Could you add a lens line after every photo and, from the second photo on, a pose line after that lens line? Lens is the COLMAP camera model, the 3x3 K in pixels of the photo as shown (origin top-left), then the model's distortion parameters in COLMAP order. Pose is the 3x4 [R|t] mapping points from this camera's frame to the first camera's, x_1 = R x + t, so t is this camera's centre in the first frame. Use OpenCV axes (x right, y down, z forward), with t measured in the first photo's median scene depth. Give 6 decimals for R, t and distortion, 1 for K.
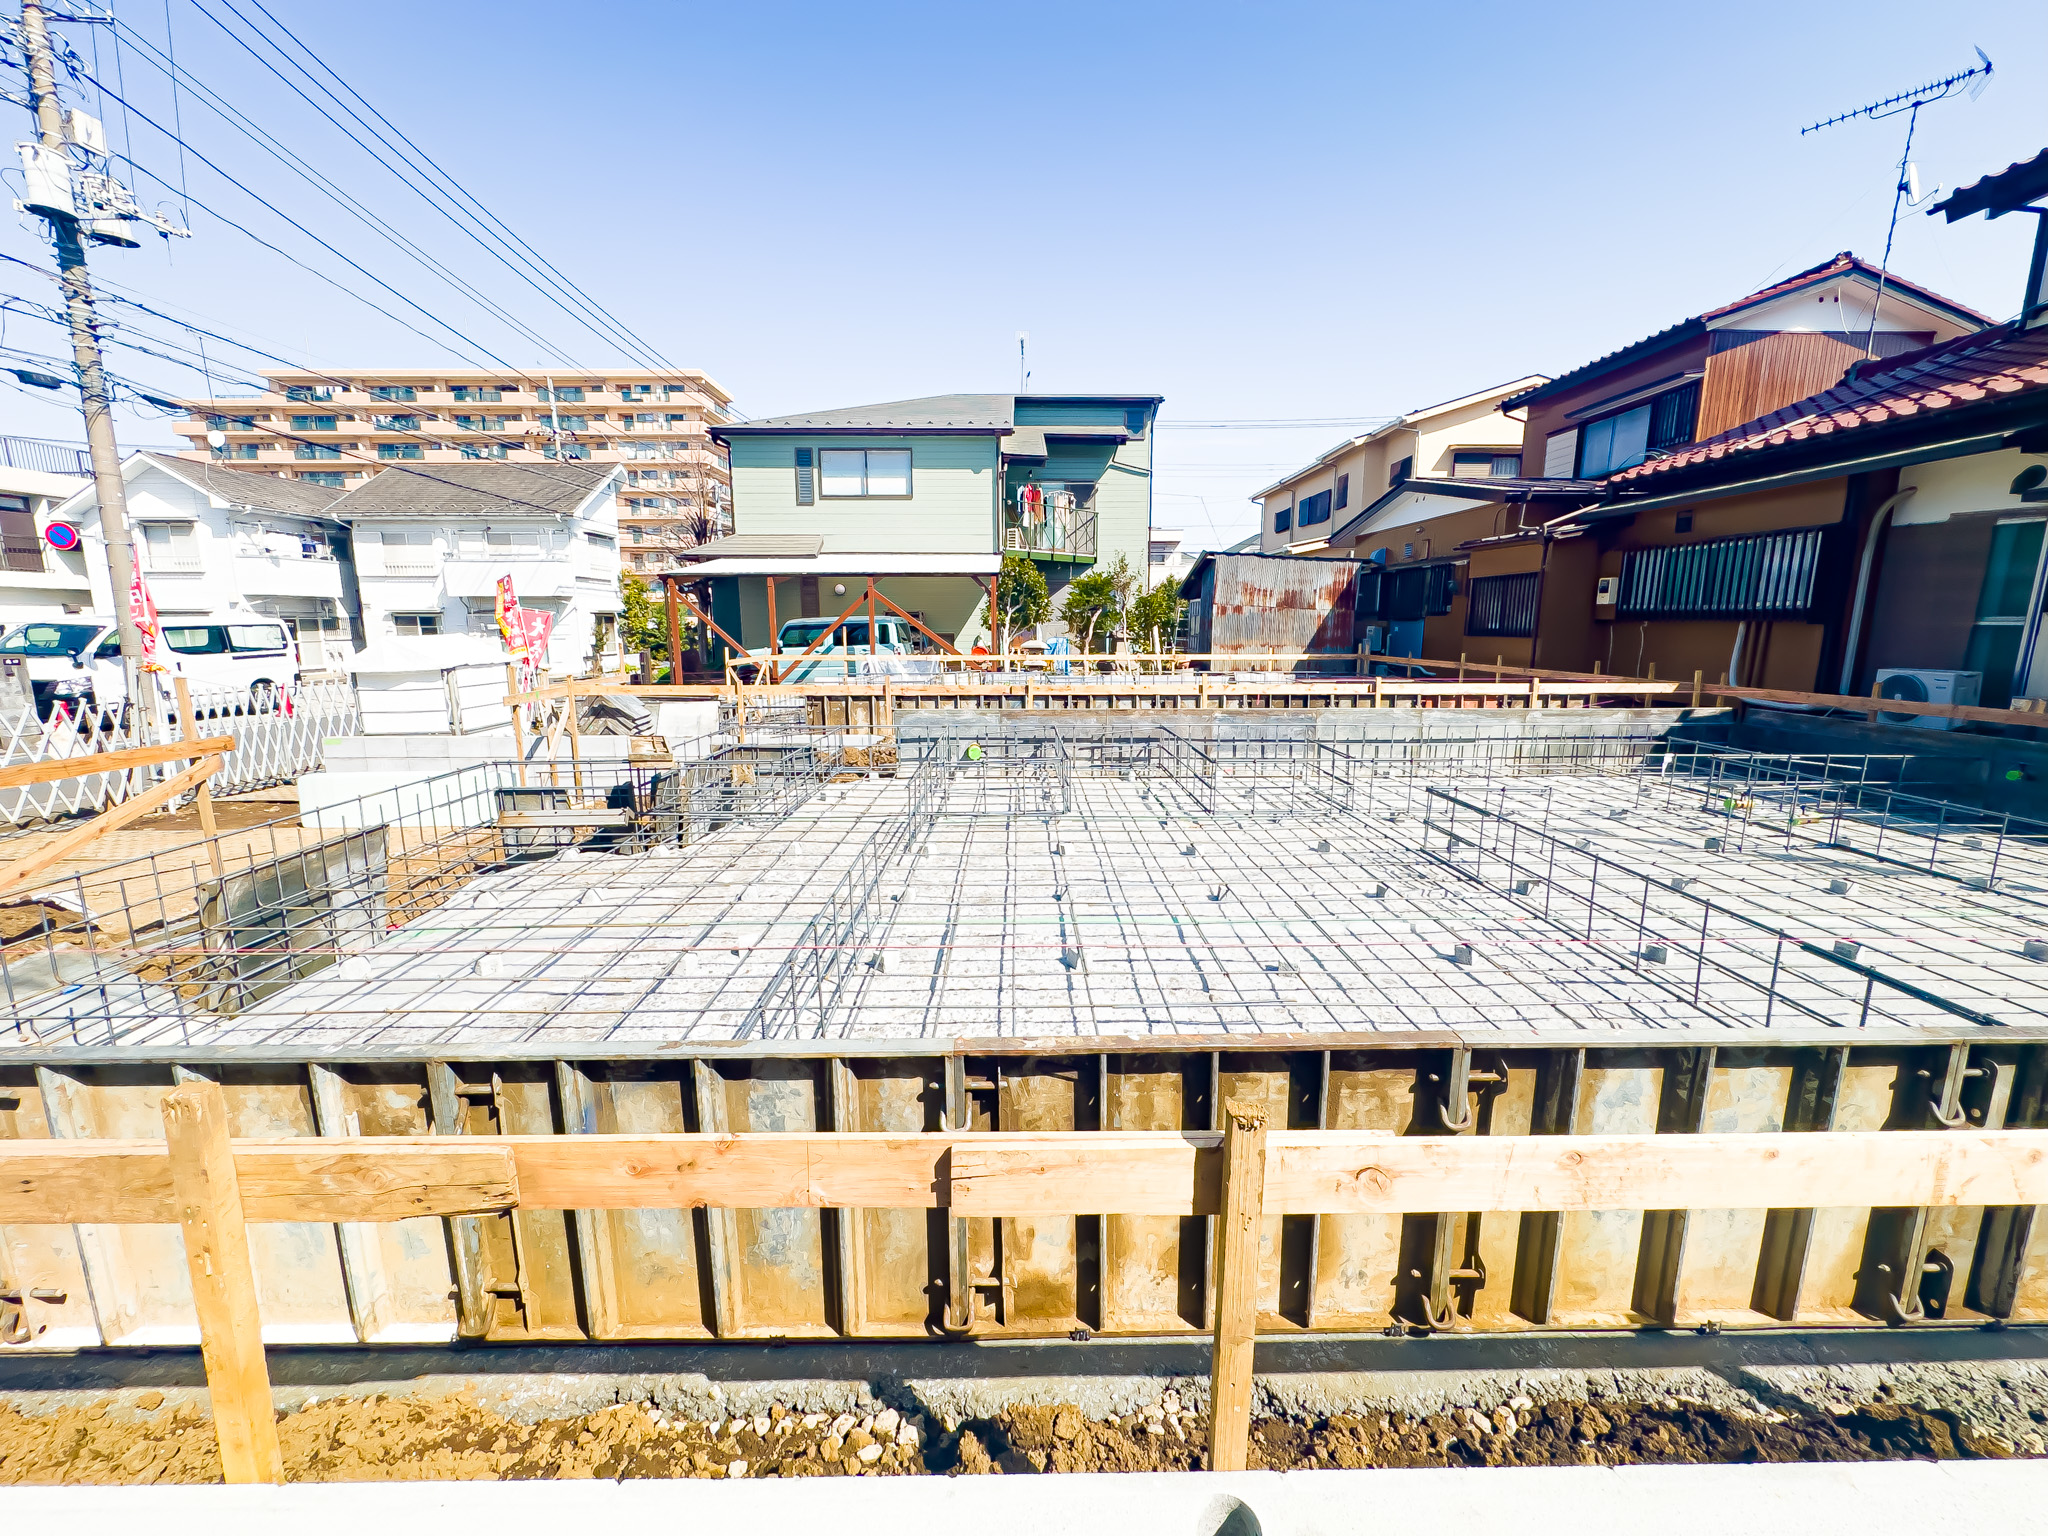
lens RADIAL K [[815.1, 0, 1023.8], [0, 815.1, 765.1], [0, 0, 1]] dist [-0.003353, 0.000252]
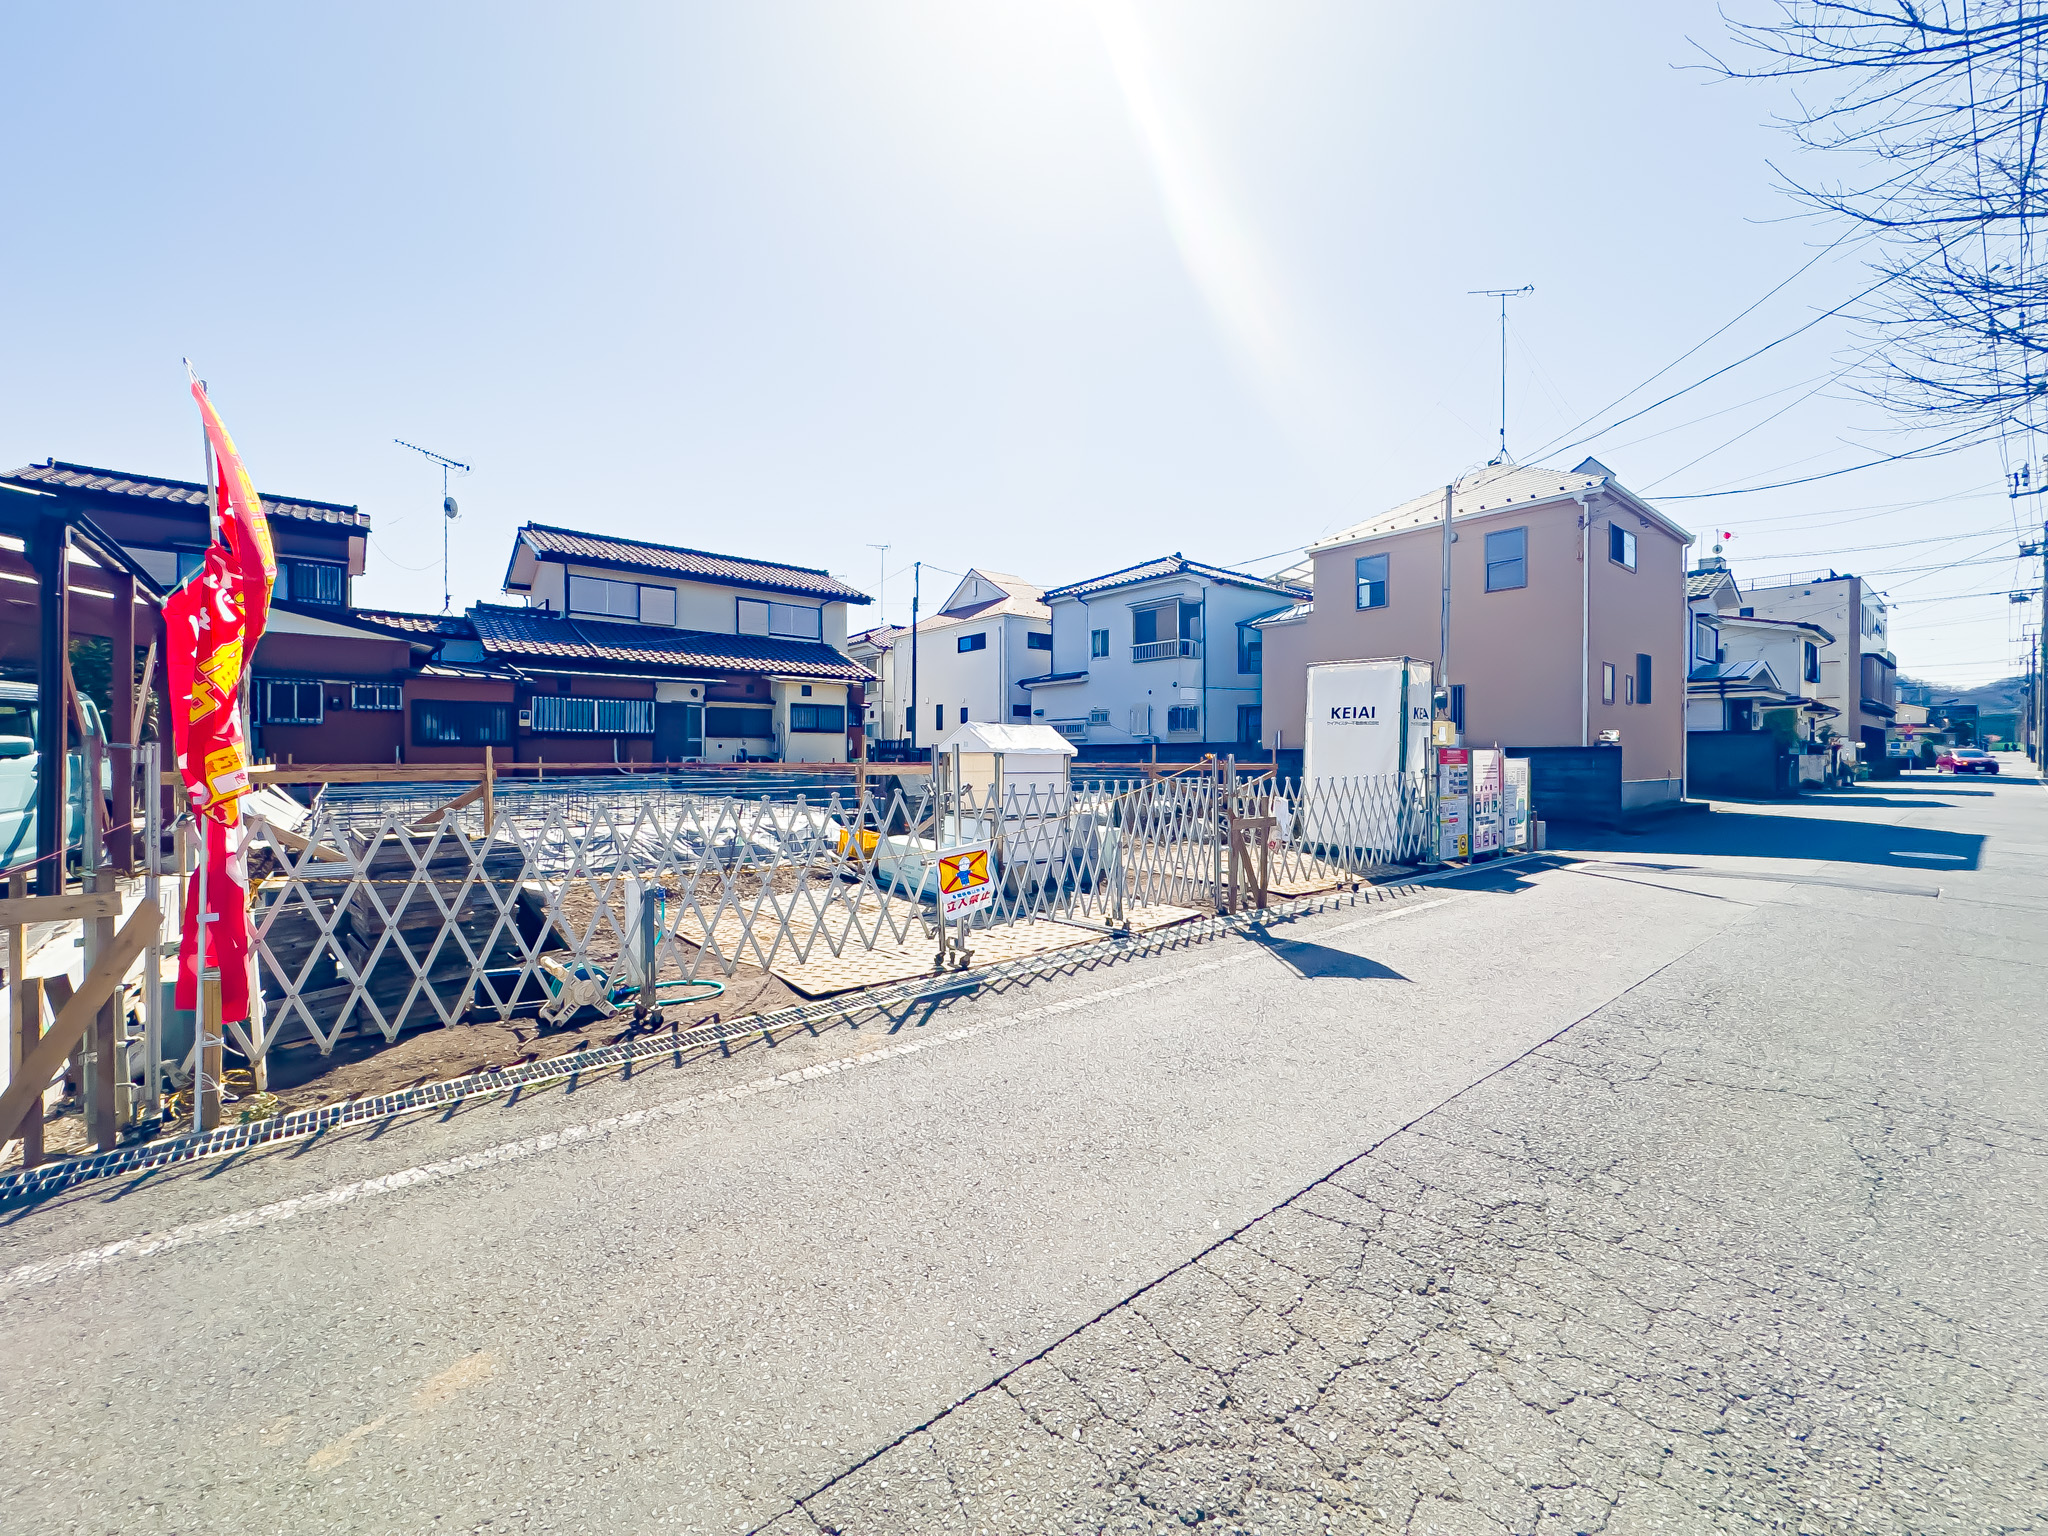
lens RADIAL K [[820.0, 0, 1023.3], [0, 820.0, 764.9], [0, 0, 1]] dist [-0.002856, 0.000303]
pose [[-0.627522, -0.004486, 0.778586, -0.862516], [0.135580, 0.984076, 0.114945, -0.124974], [-0.766704, 0.177691, -0.616921, 0.906146]]
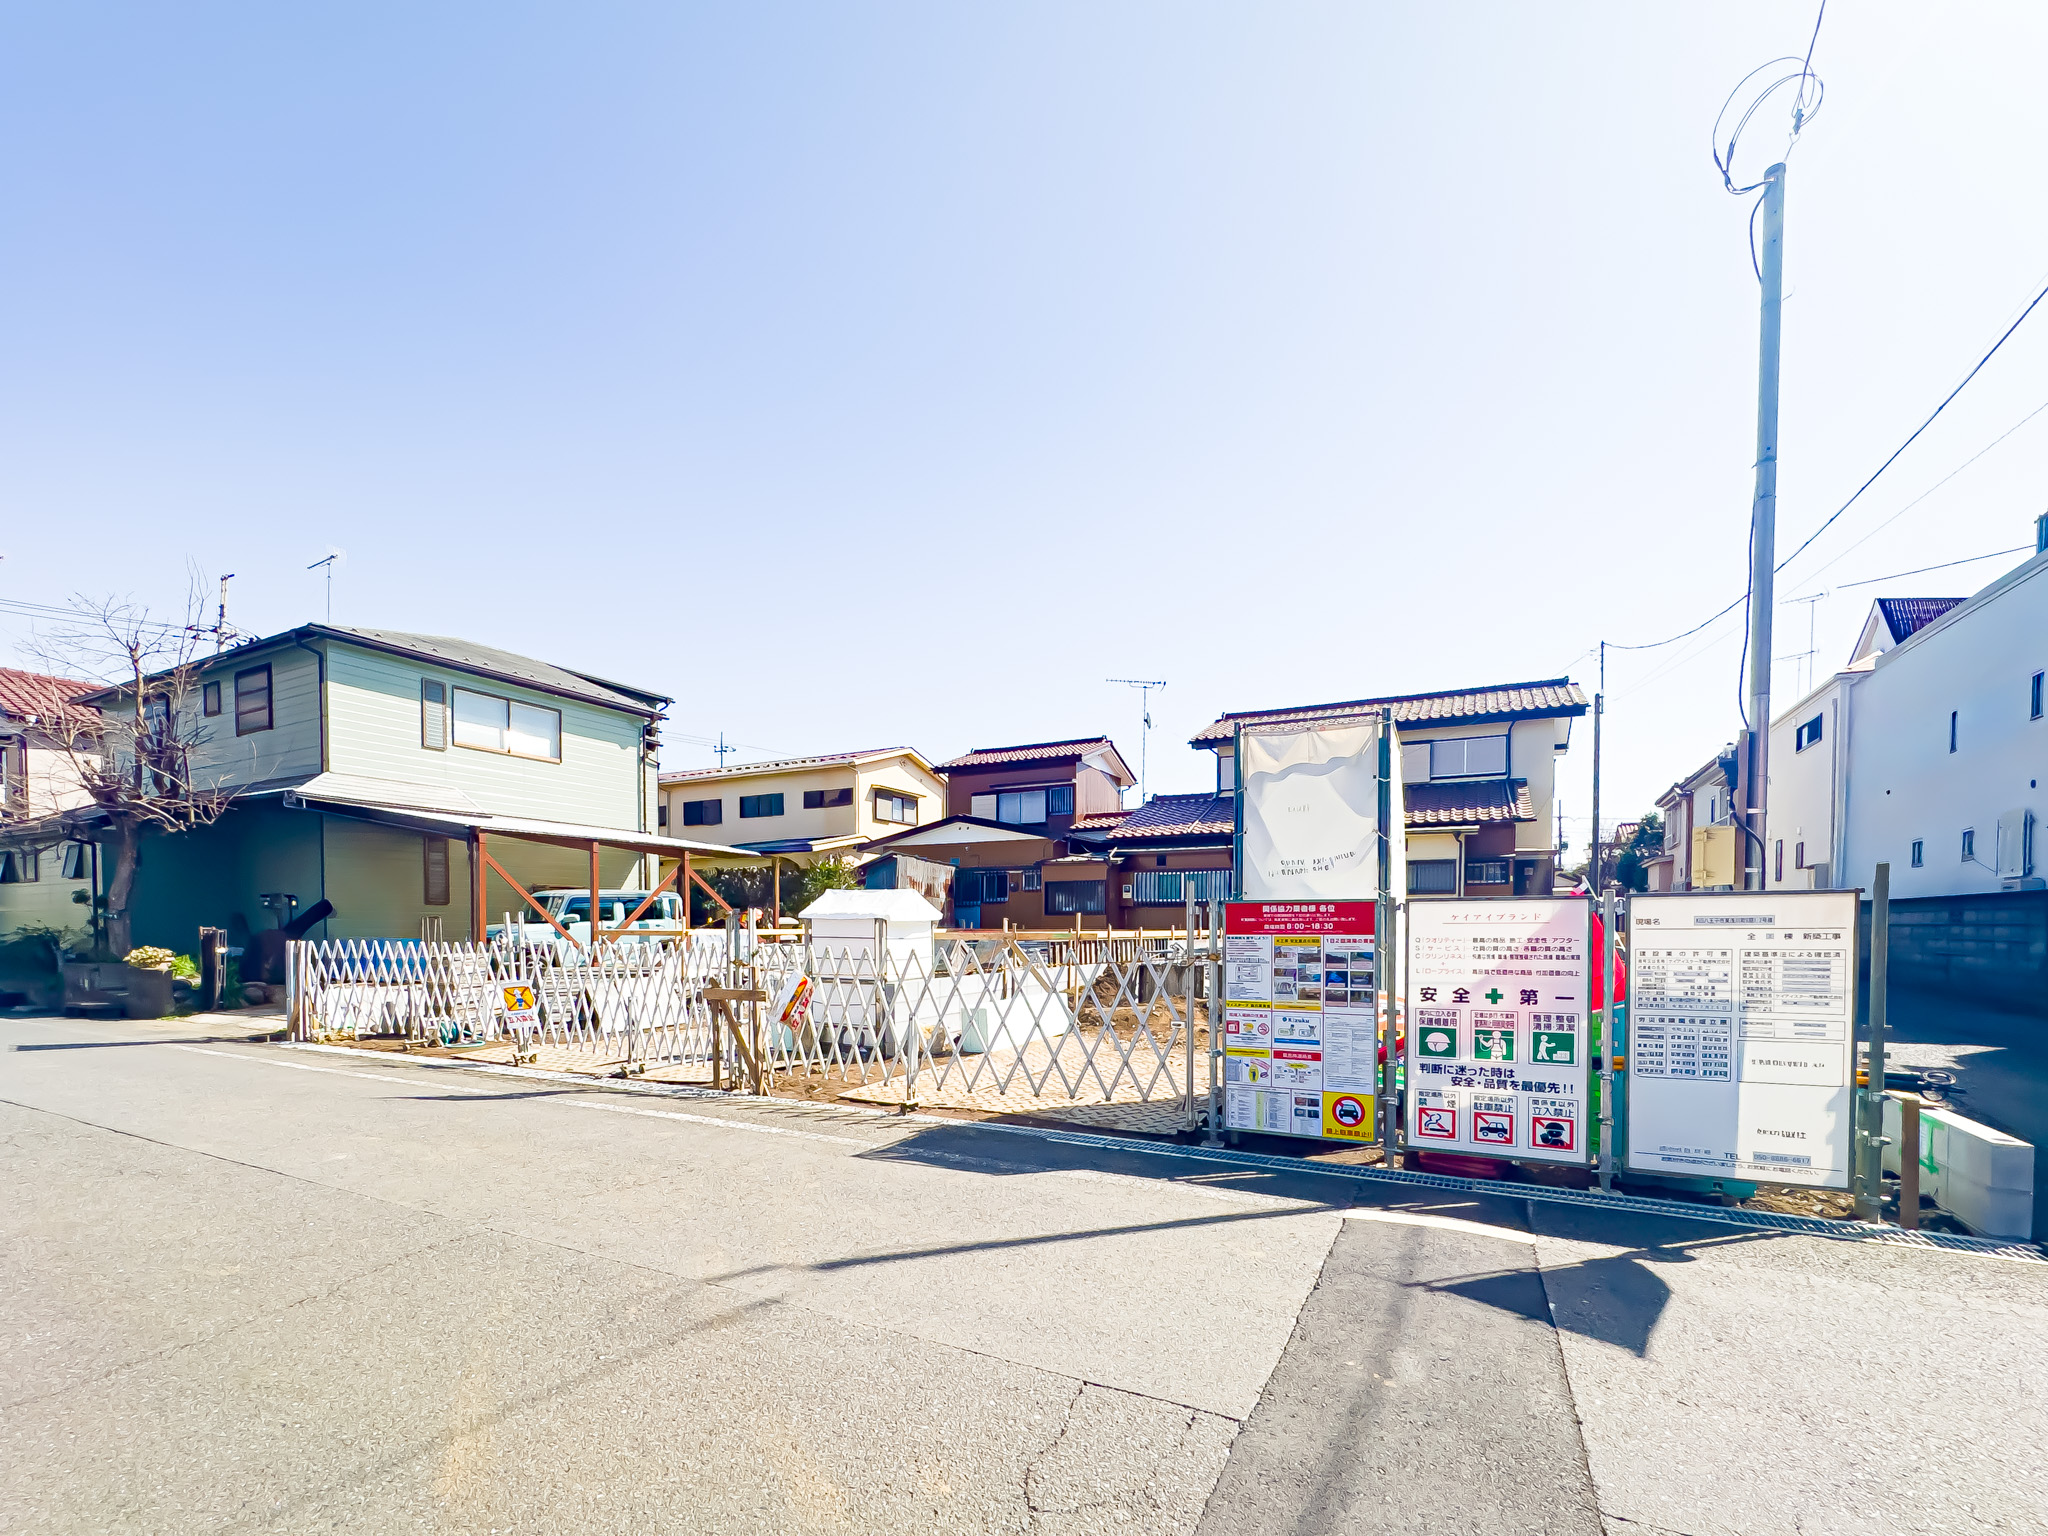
lens RADIAL K [[891.7, 0, 1022.7], [0, 891.7, 936.6], [0, 0, 1]] dist [-0.001870, -0.000149]
pose [[0.477433, -0.006544, 0.878644, -0.910134], [0.148433, 0.986202, -0.073309, 0.007101], [-0.866040, 0.165420, 0.471817, 0.165252]]
